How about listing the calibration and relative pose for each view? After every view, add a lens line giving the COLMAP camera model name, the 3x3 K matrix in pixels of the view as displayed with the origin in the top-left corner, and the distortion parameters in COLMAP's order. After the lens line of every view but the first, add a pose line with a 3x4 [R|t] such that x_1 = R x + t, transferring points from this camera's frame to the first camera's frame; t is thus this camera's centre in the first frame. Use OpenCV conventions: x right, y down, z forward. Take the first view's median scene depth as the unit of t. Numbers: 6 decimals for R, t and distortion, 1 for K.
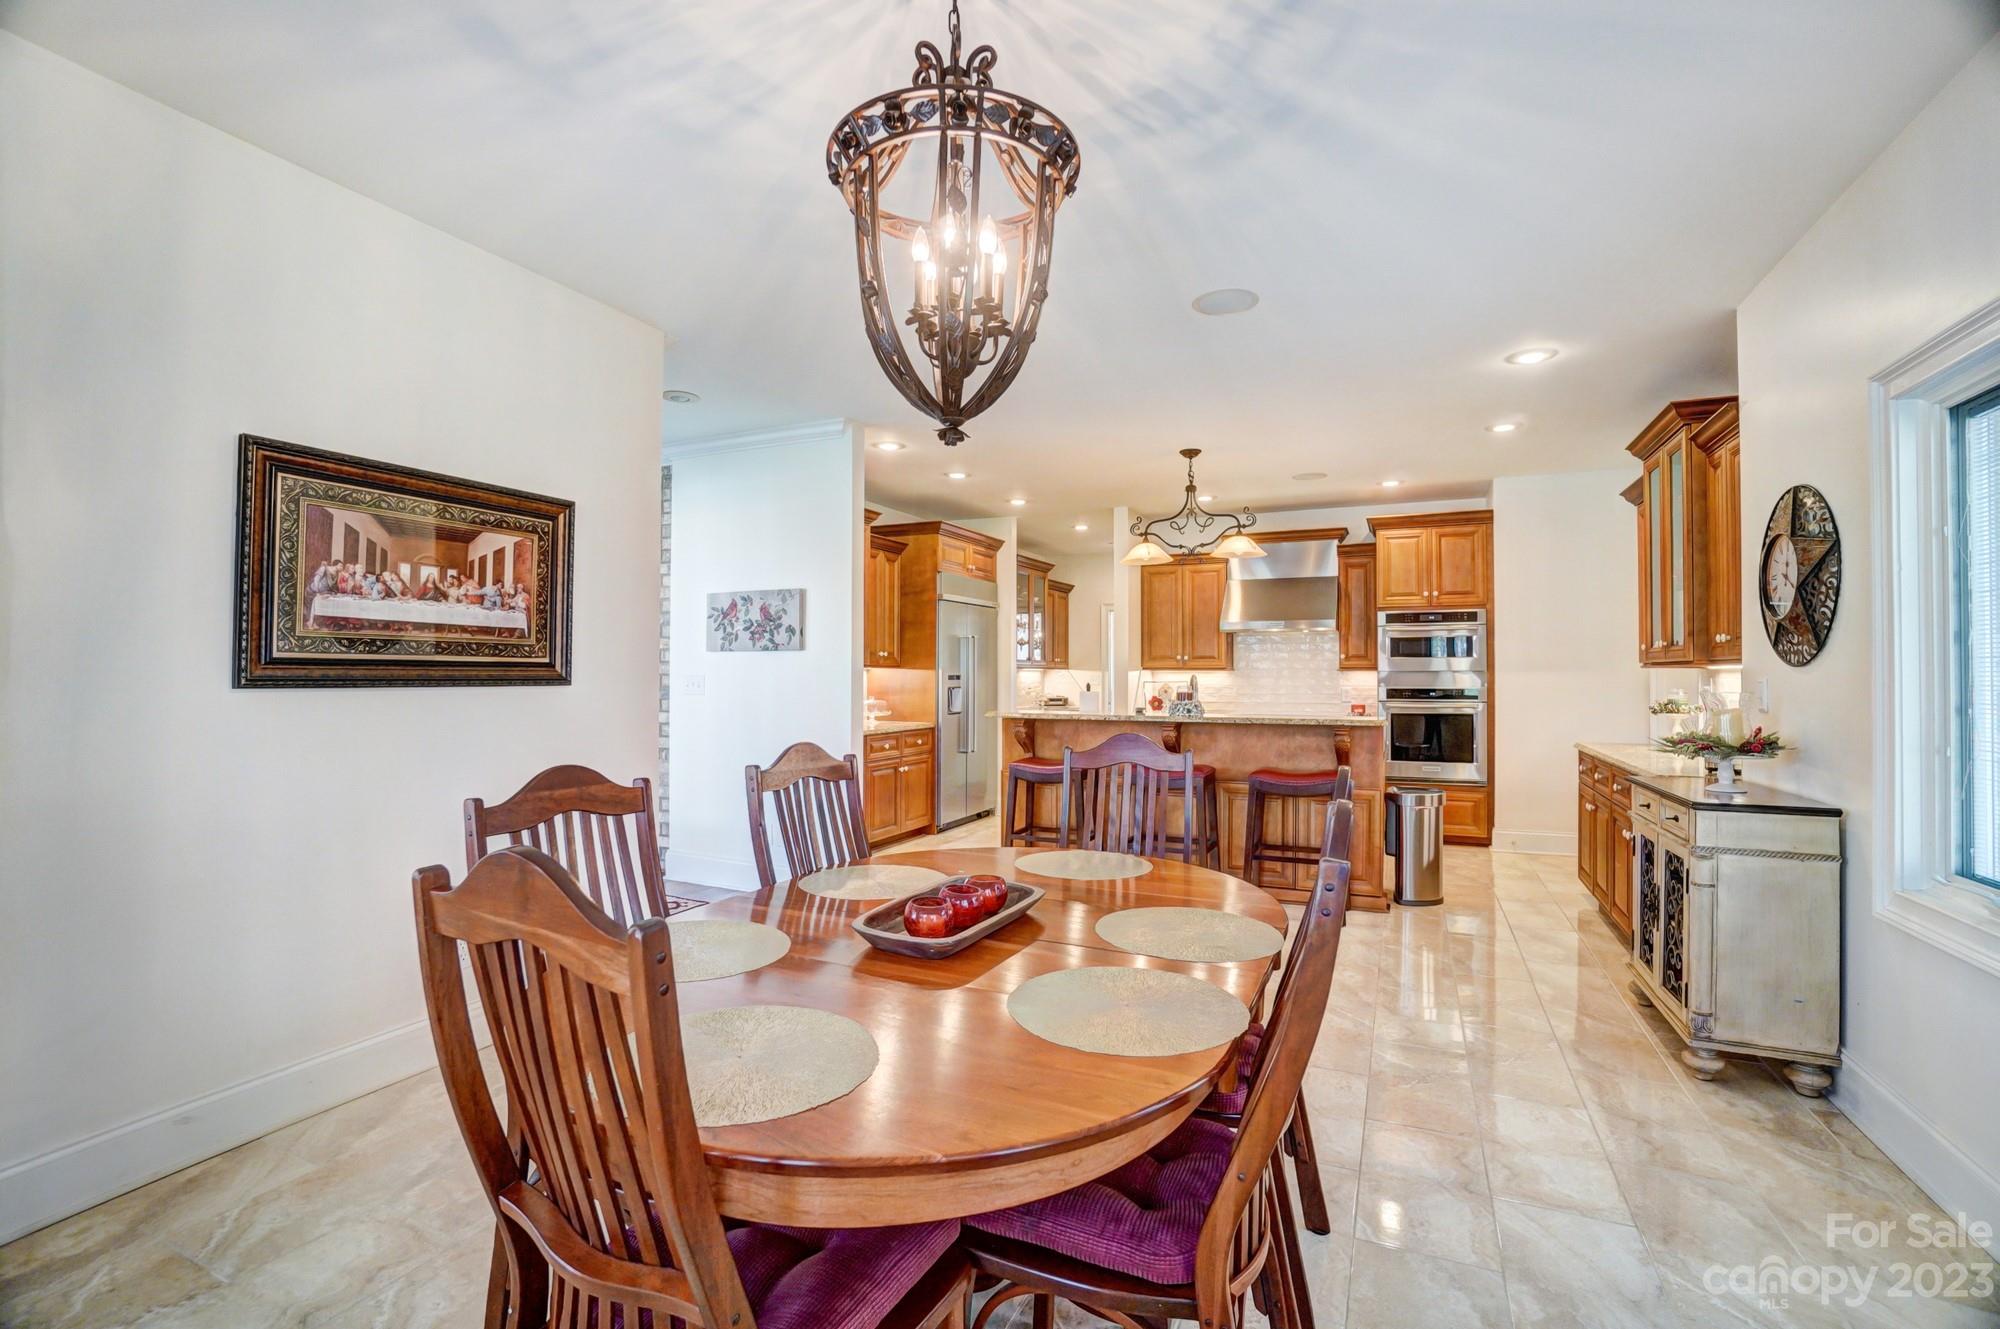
lens RADIAL K [[894.7, 0, 998.9], [0, 894.7, 668.5], [0, 0, 1]] dist [-0.049963, -0.000264]
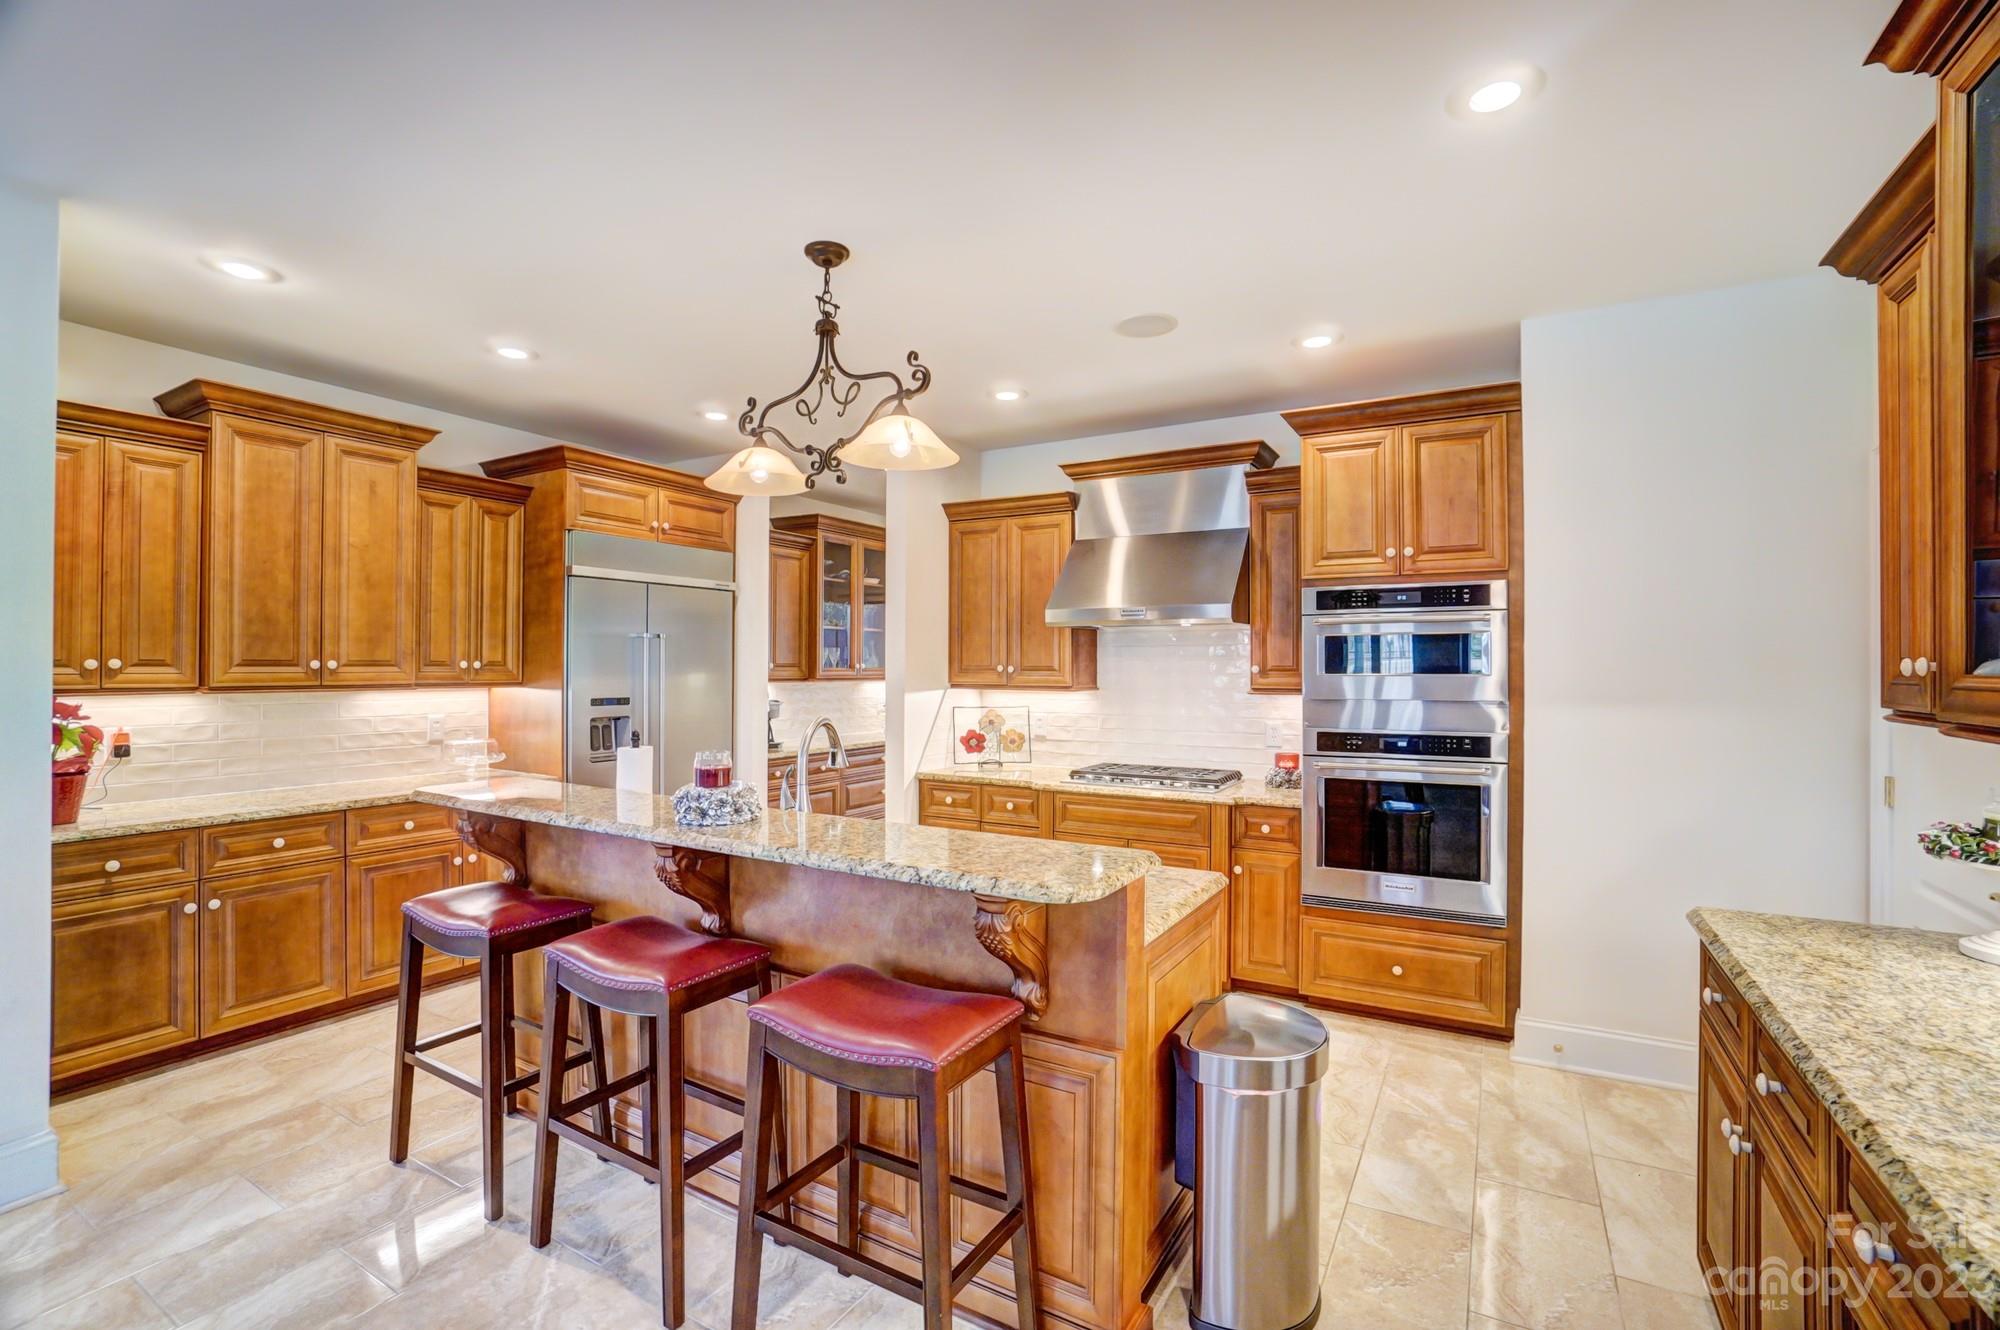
lens RADIAL K [[894.7, 0, 984.4], [0, 894.7, 667.9], [0, 0, 1]] dist [-0.049963, -0.000264]
pose [[0.994827, 0.002621, -0.101548, 0.295187], [-0.002240, 0.999990, 0.003862, -0.017744], [0.101557, -0.003615, 0.994823, 0.451899]]
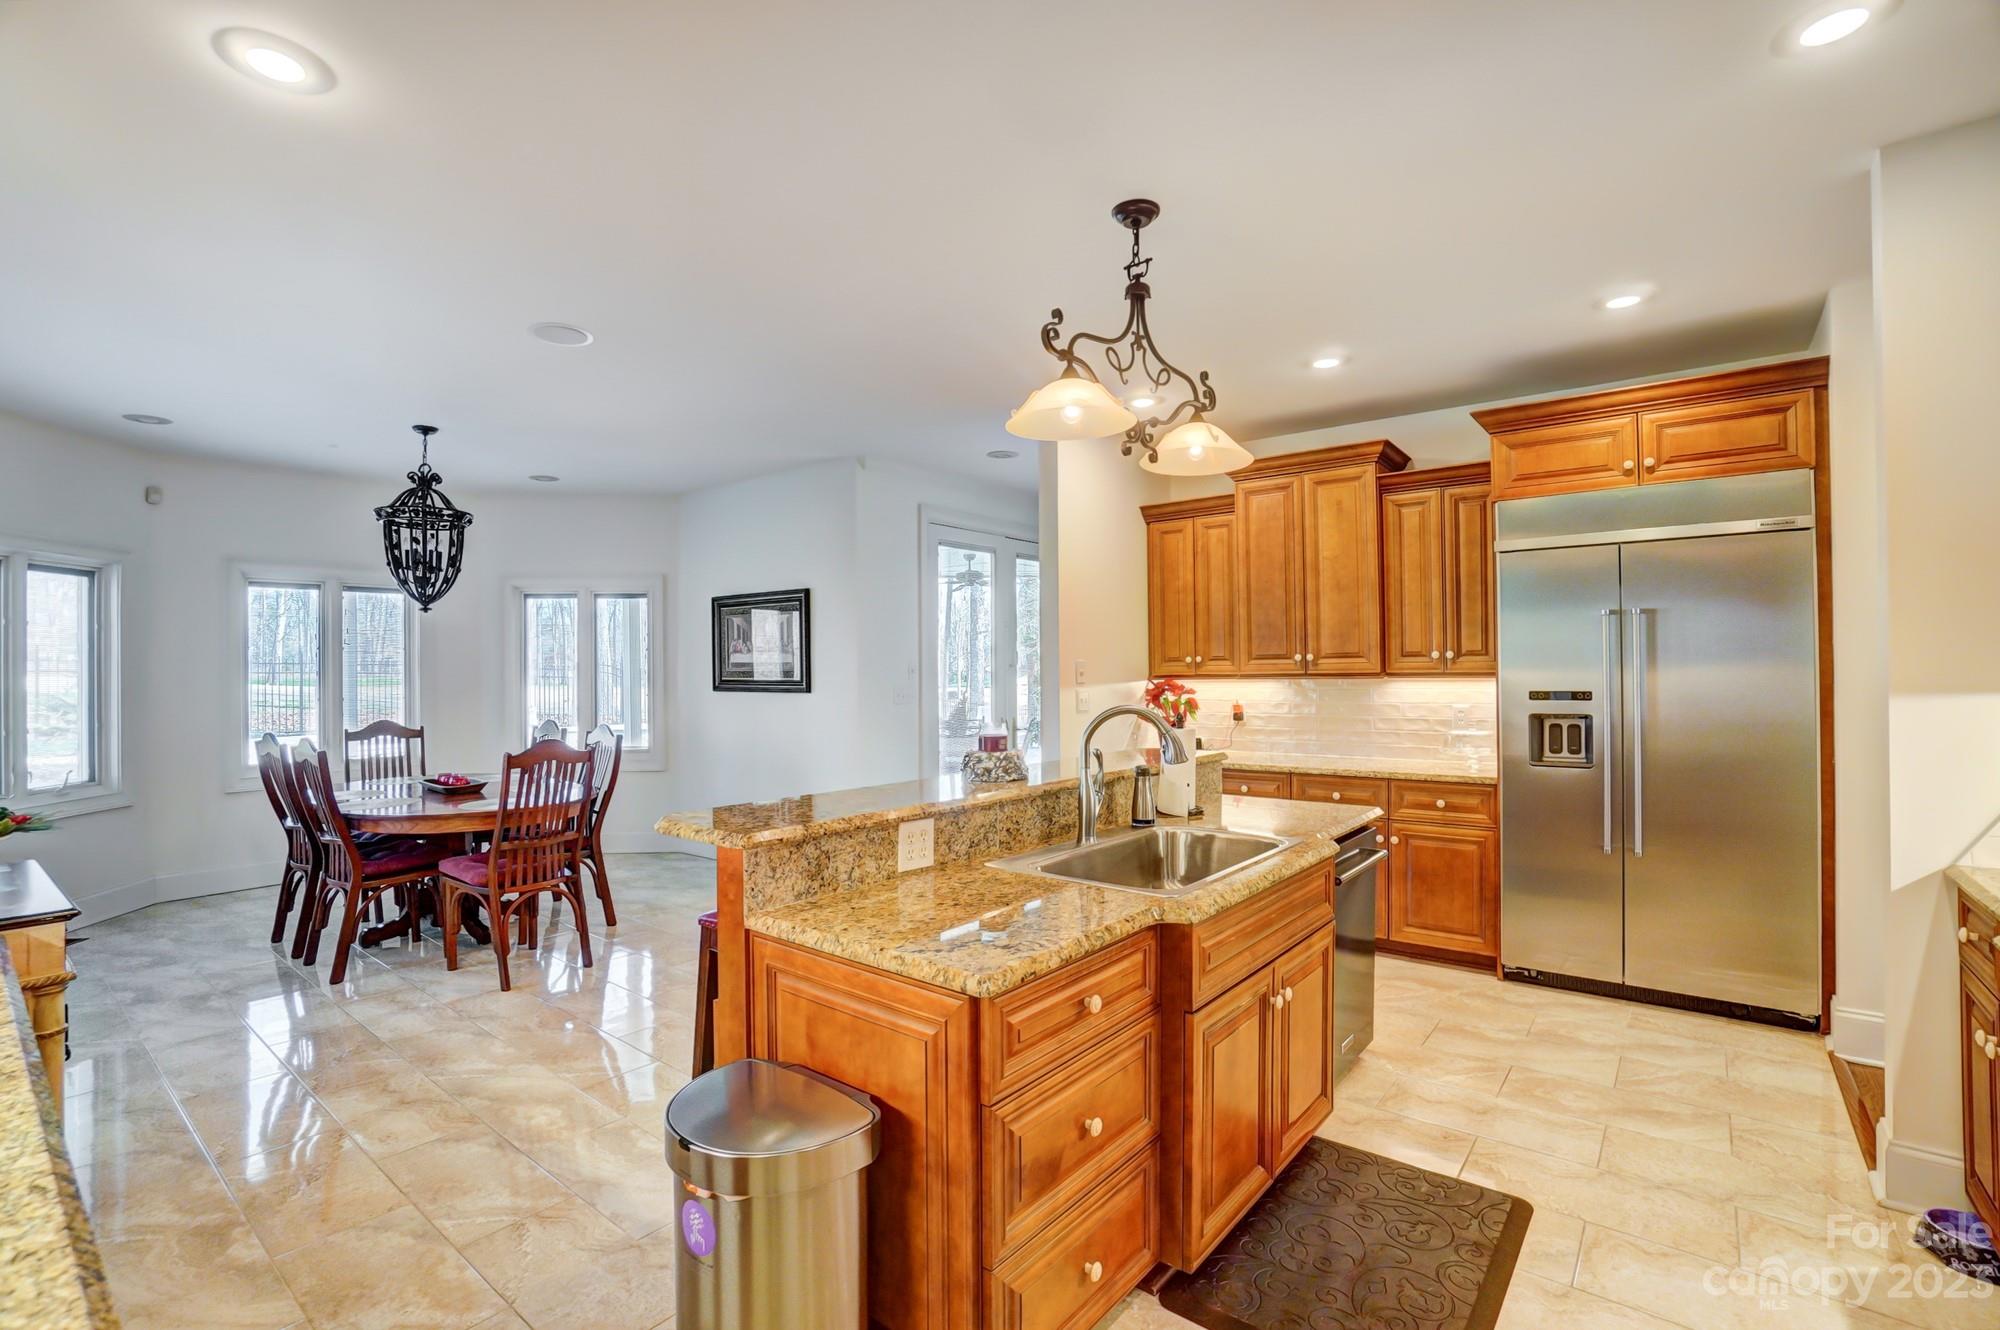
lens RADIAL K [[894.7, 0, 991.1], [0, 894.7, 650.5], [0, 0, 1]] dist [-0.049963, -0.000264]
pose [[-0.250484, -0.013271, -0.968030, 0.563153], [0.016335, 0.999706, -0.017932, -0.014036], [0.967983, -0.020304, -0.250193, 0.887182]]
